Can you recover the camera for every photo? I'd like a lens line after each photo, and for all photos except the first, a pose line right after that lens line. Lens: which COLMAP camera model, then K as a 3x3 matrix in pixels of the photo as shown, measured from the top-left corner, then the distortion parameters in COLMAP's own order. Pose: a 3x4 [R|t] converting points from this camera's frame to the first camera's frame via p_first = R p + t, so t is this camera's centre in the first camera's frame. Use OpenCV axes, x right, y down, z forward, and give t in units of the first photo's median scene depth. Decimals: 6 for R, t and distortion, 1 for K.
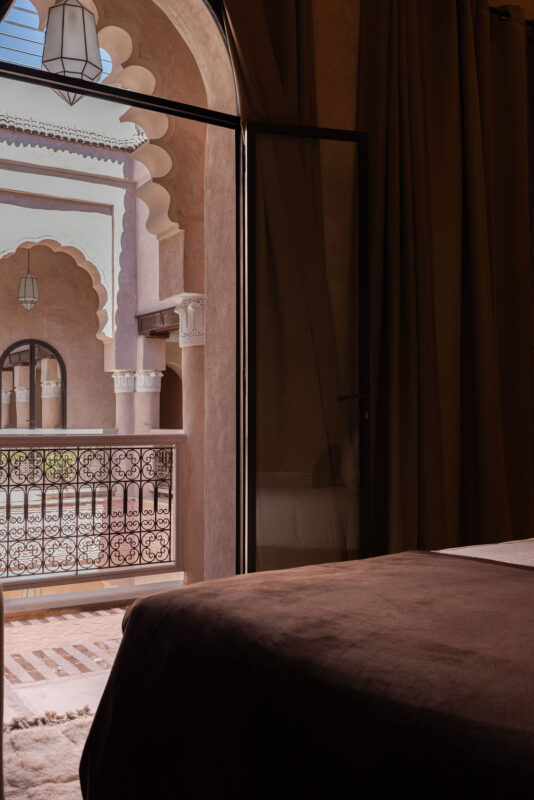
lens RADIAL K [[829.9, 0, 267.0], [0, 829.9, 400.0], [0, 0, 1]] dist [0.049277, -0.007294]
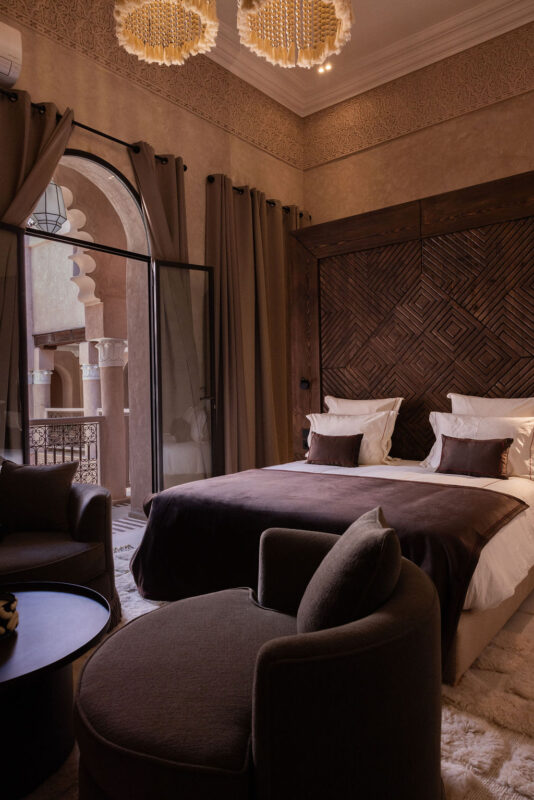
lens RADIAL K [[559.3, 0, 267.0], [0, 559.3, 400.0], [0, 0, 1]] dist [-0.000766, -0.000279]
pose [[0.951750, -0.012092, 0.306637, -0.164182], [0.000849, 0.999323, 0.036771, -0.046144], [-0.306875, -0.034737, 0.951116, -0.316272]]
